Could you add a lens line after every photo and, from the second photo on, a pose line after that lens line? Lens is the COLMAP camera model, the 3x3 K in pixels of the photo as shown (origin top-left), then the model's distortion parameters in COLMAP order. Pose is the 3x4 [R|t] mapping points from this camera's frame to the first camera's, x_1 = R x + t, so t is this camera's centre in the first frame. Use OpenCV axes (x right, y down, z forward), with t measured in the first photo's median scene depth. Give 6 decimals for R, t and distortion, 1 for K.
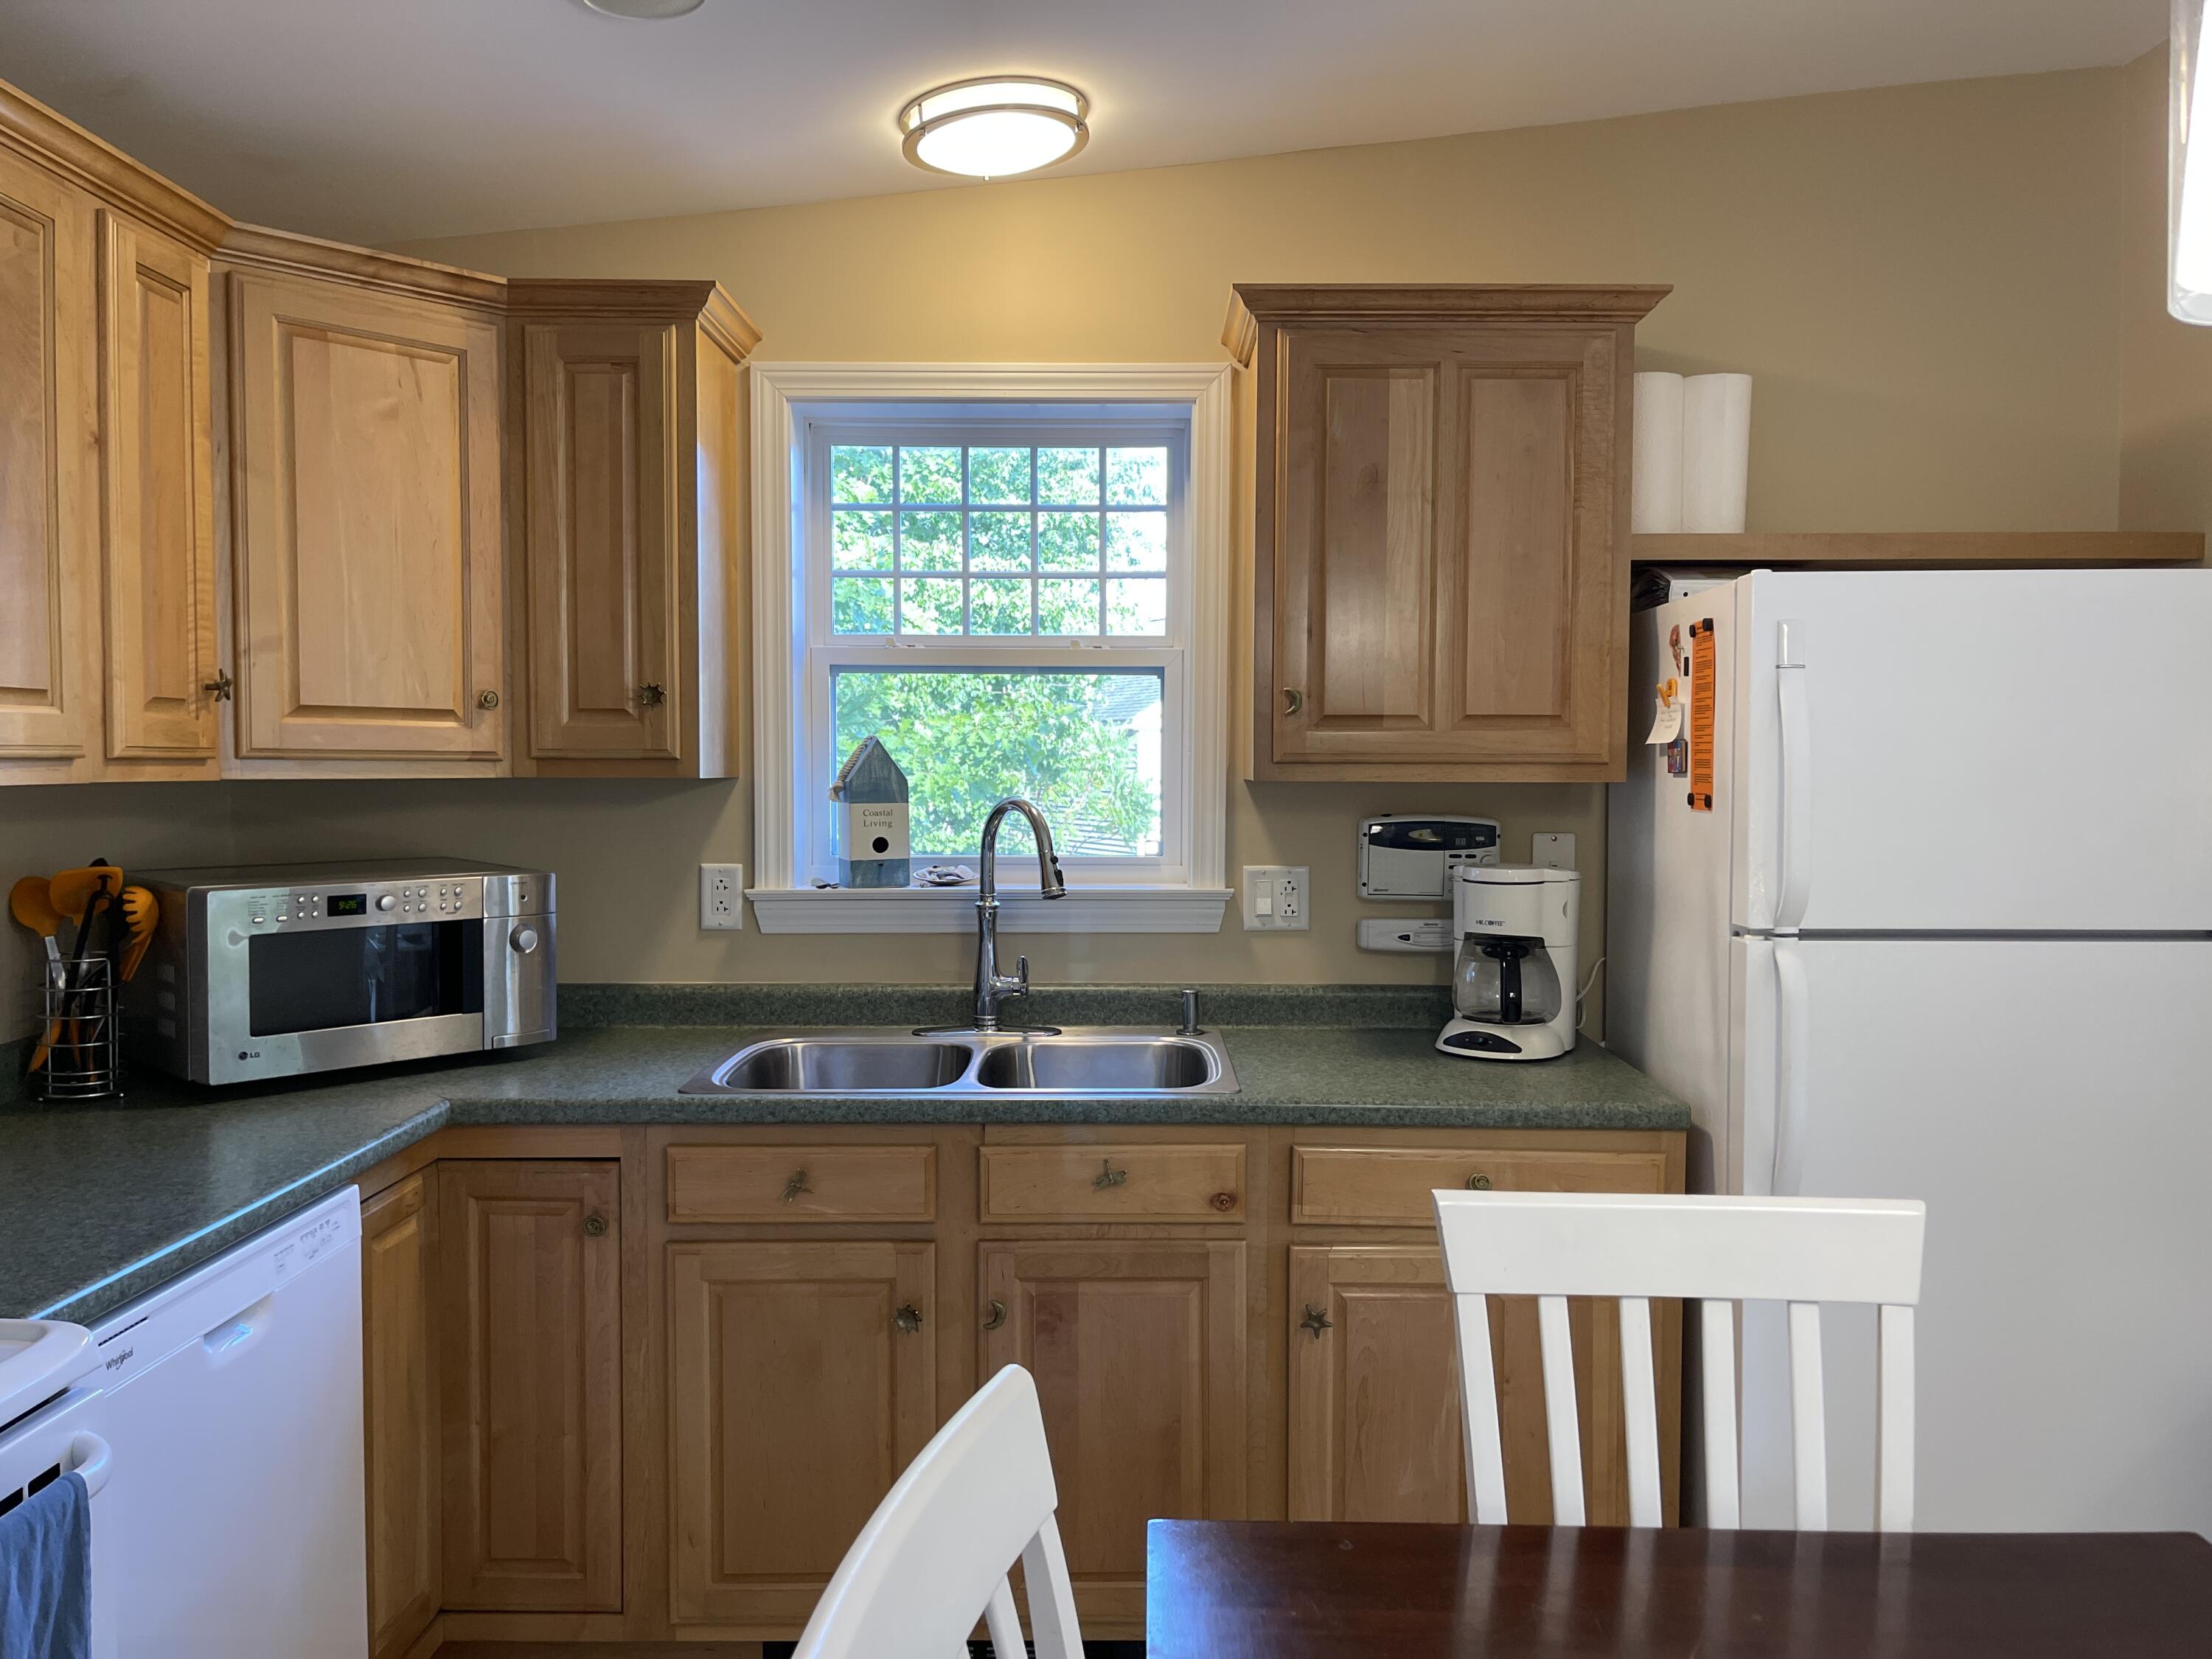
lens RADIAL K [[1737.0, 0, 1106.0], [0, 1737.0, 829.5], [0, 0, 1]] dist [0.009308, 0.002095]
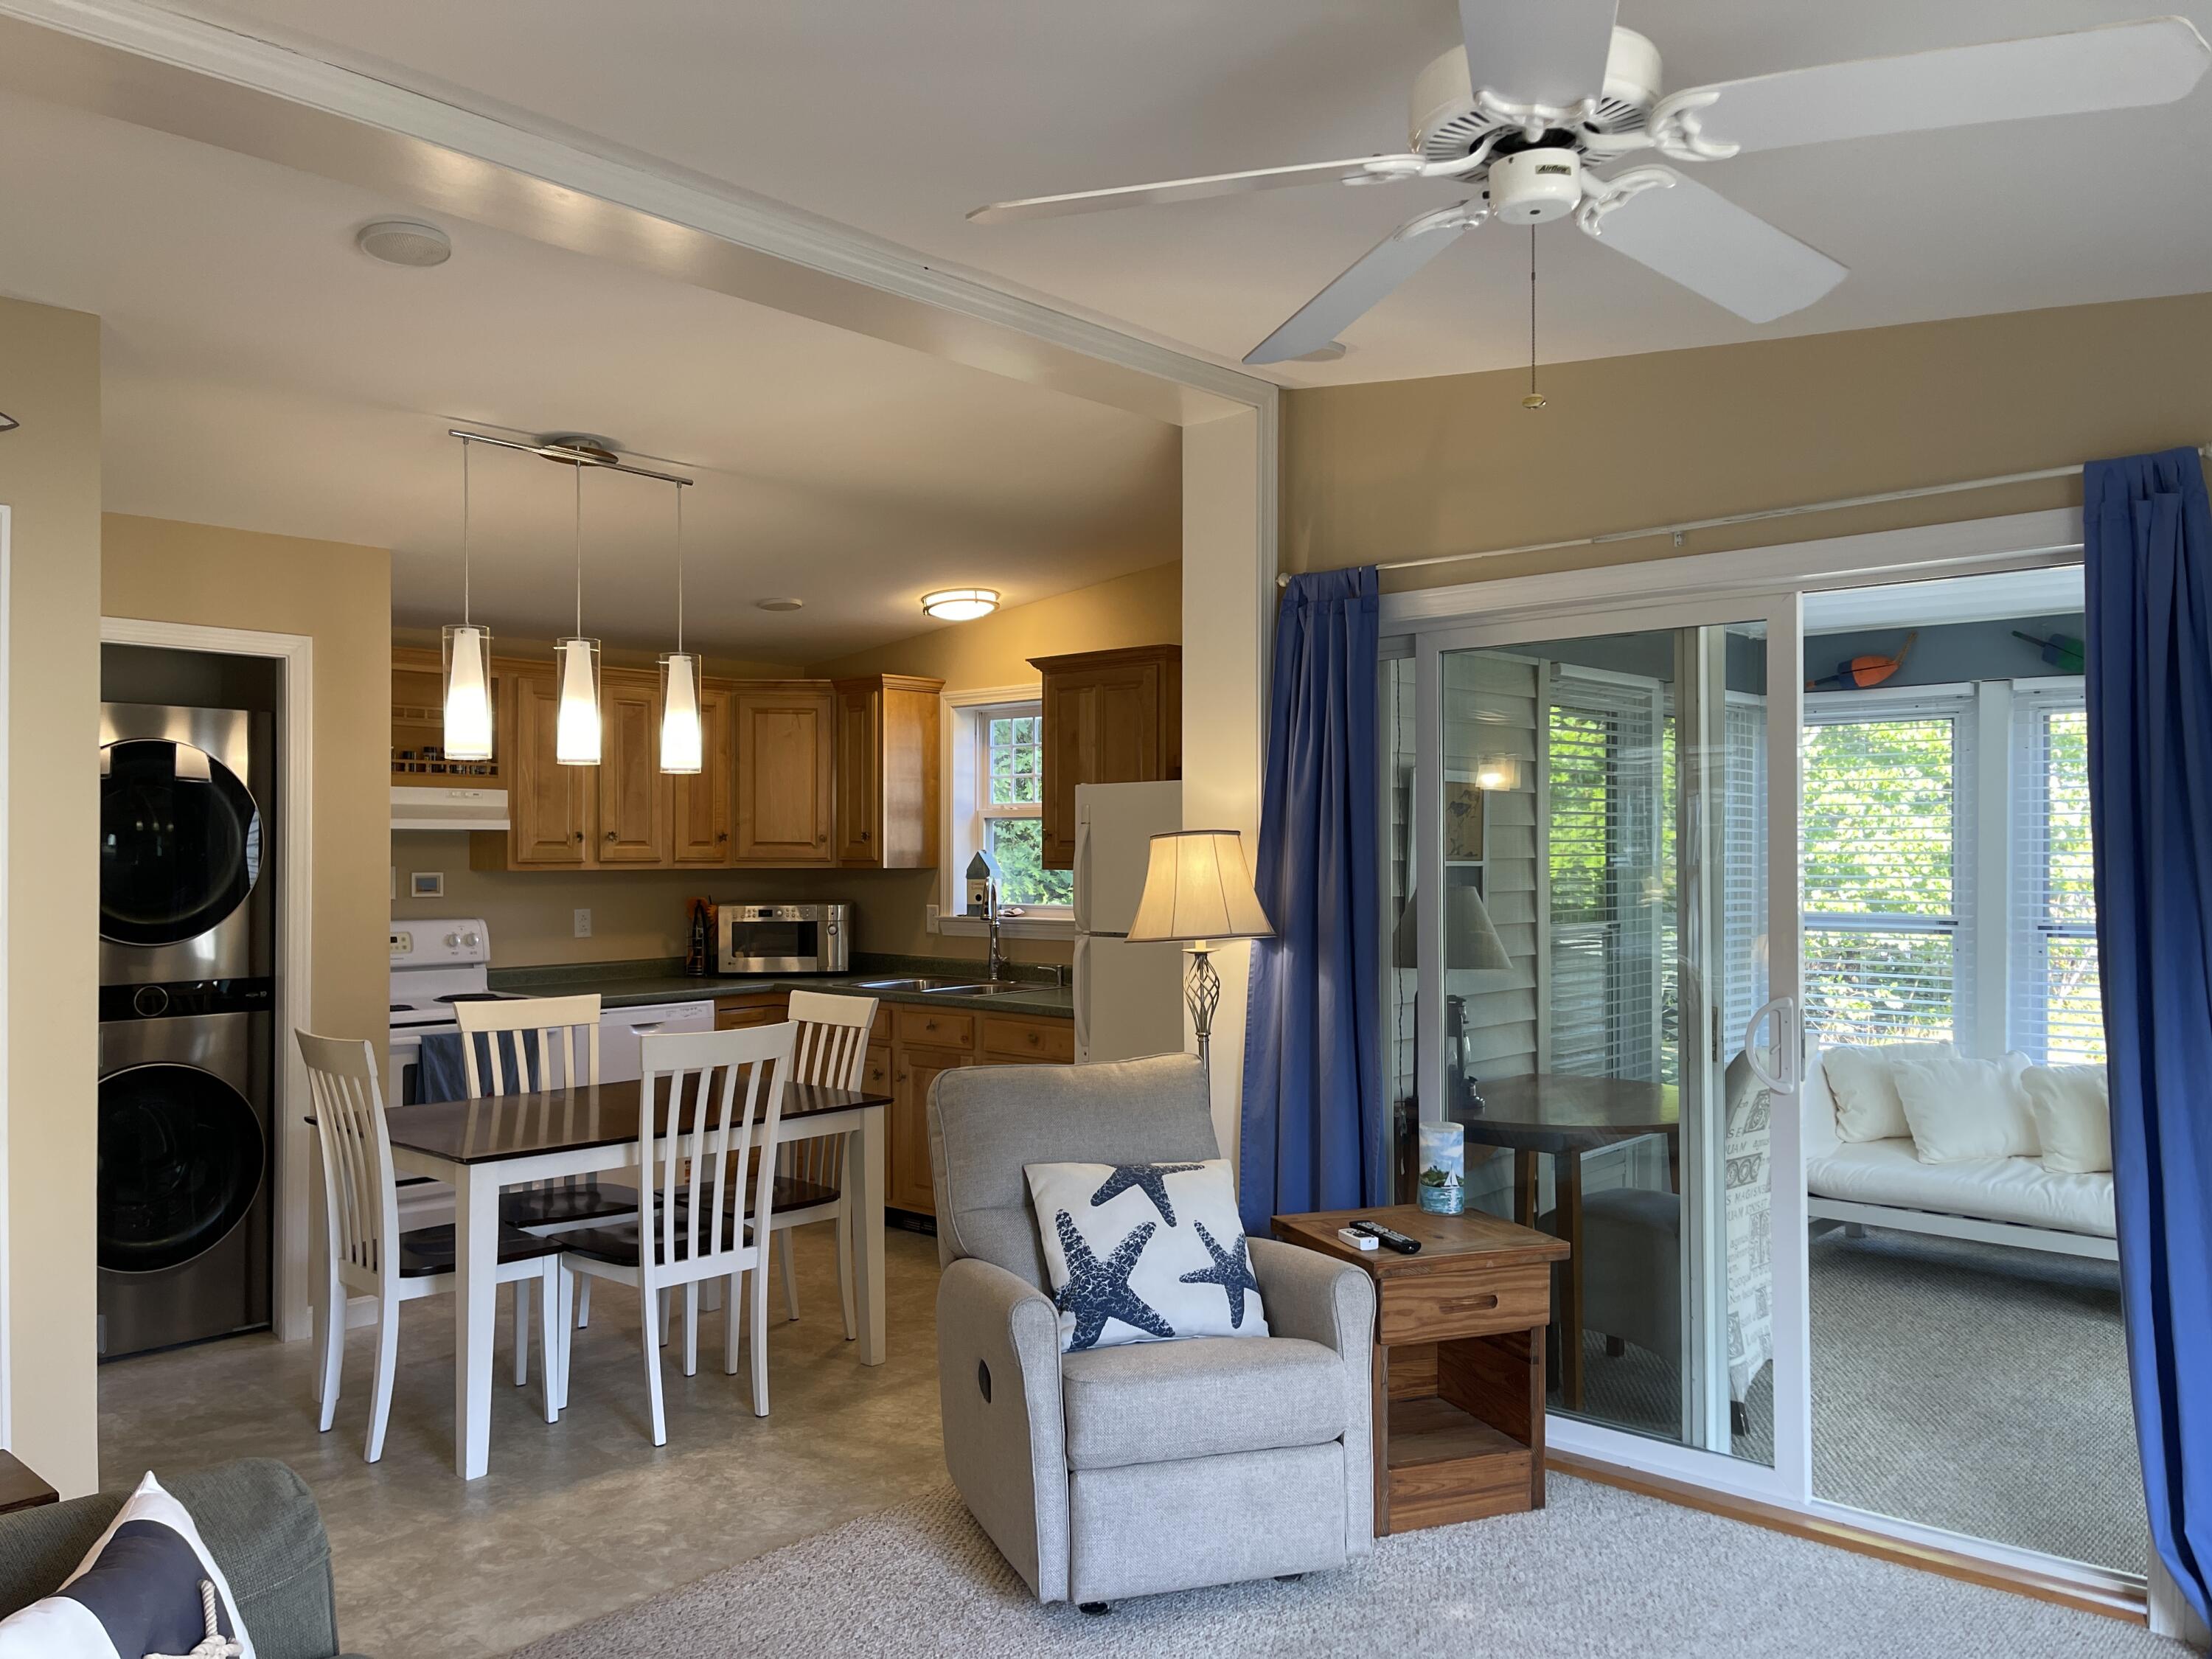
lens RADIAL K [[1672.9, 0, 1106.0], [0, 1672.9, 829.5], [0, 0, 1]] dist [-0.002932, -0.000870]
pose [[0.743498, -0.013257, -0.668607, 1.699436], [-0.024292, 0.998608, -0.046813, 0.020741], [0.668297, 0.051047, 0.742141, -0.611457]]
